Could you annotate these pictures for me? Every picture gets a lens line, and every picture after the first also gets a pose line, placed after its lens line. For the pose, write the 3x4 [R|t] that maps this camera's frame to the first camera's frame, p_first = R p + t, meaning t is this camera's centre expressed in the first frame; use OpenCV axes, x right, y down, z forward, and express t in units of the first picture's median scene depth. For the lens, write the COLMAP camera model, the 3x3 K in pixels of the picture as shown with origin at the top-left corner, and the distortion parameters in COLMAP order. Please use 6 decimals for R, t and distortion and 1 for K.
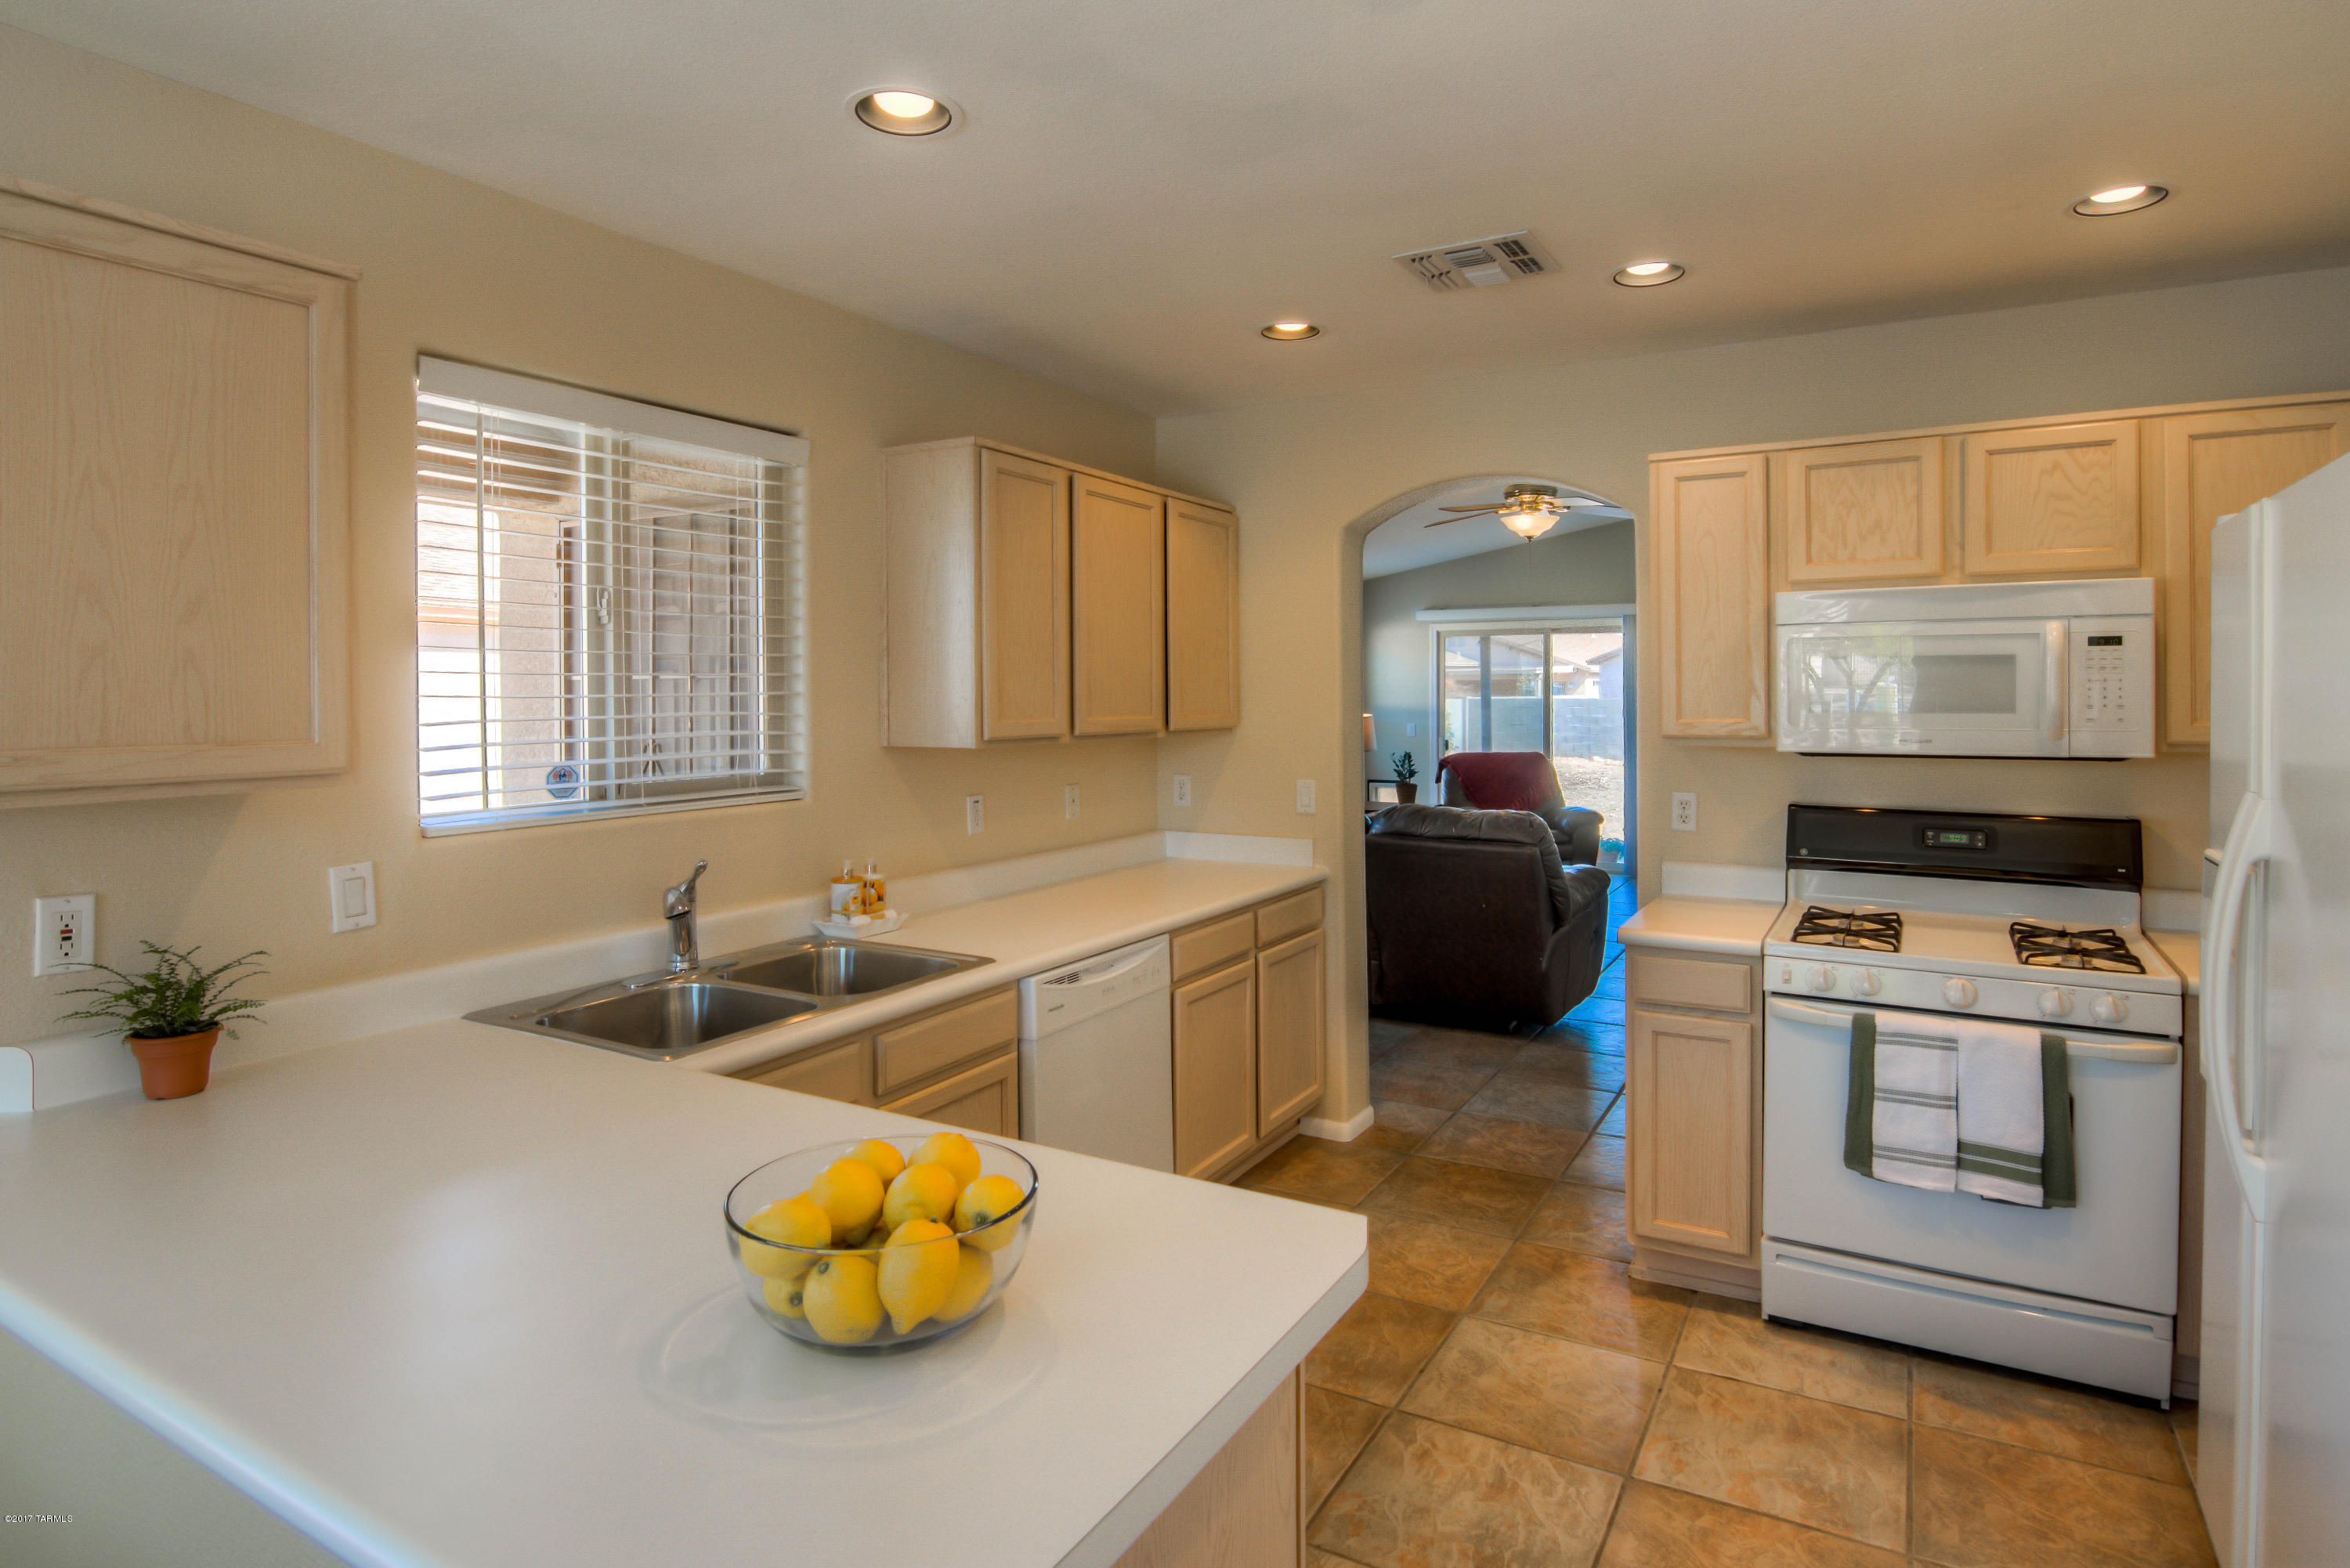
lens RADIAL K [[1235.6, 0, 1205.1], [0, 1235.6, 695.6], [0, 0, 1]] dist [-0.007524, -0.011905]
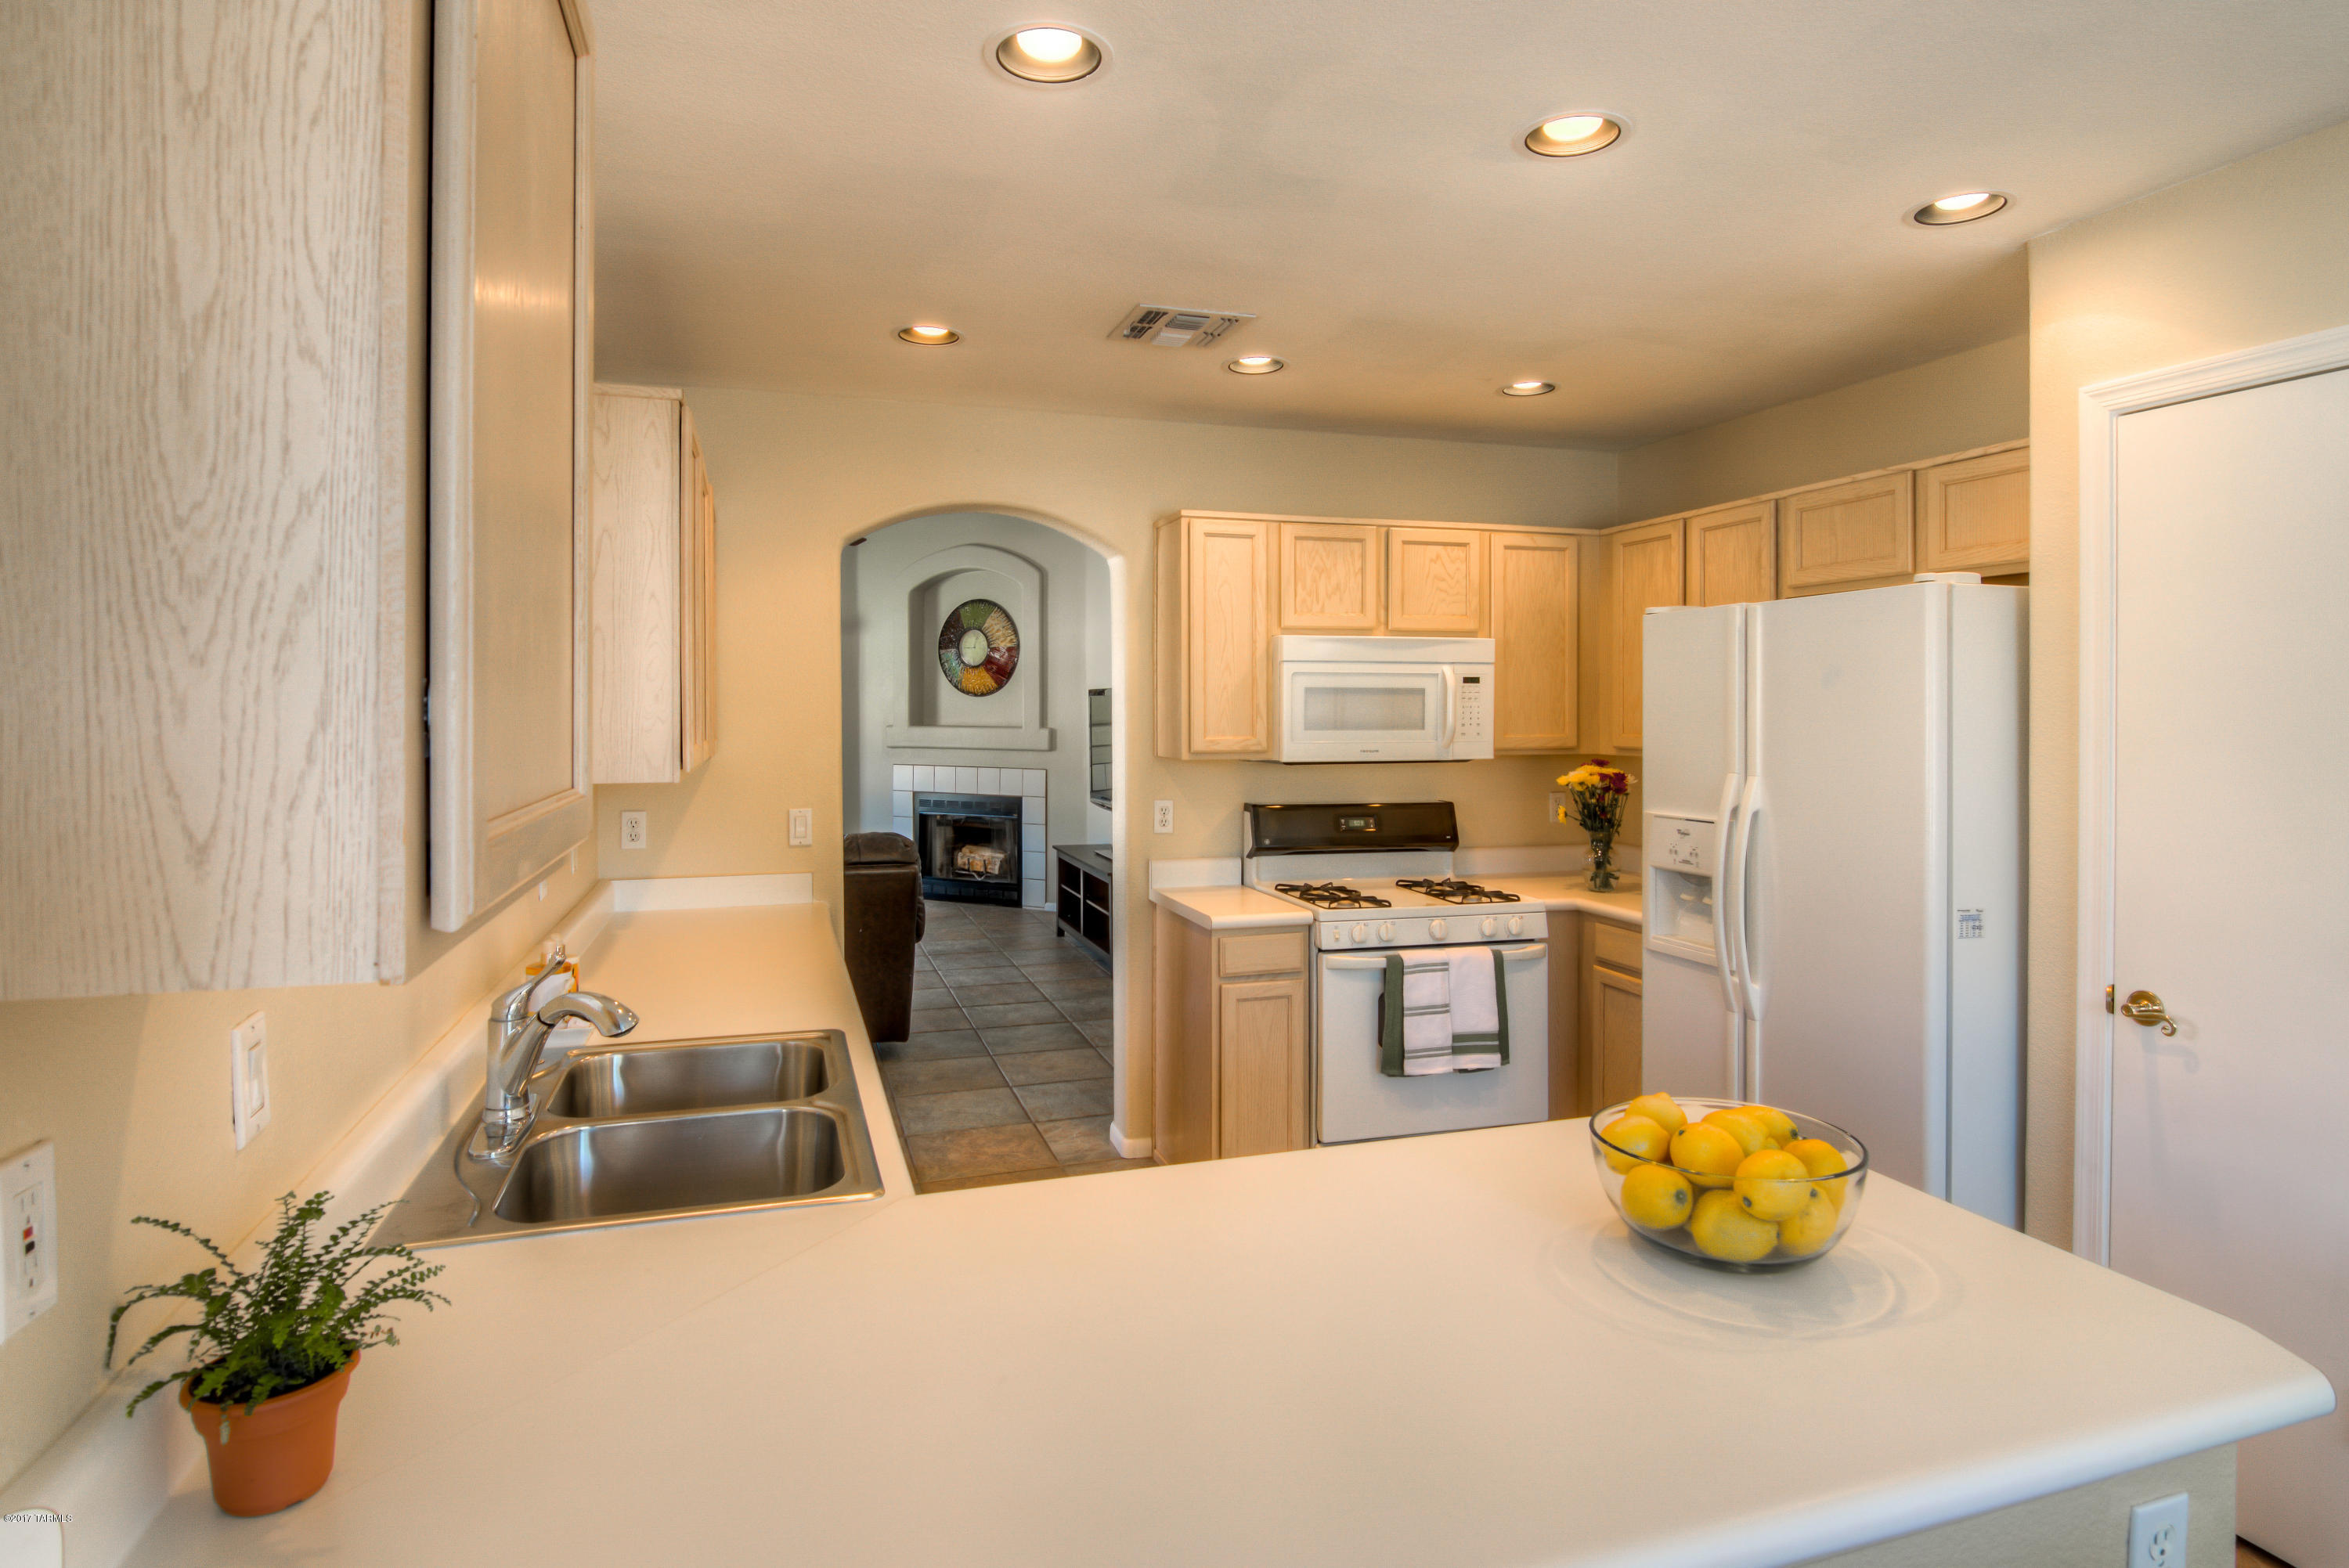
lens RADIAL K [[1235.0, 0, 1197.1], [0, 1235.0, 709.0], [0, 0, 1]] dist [-0.007524, -0.011905]
pose [[0.676529, 0.005960, 0.736392, -0.571081], [-0.000128, 0.999968, -0.007976, 0.002015], [-0.736416, 0.005302, 0.676508, 0.237192]]
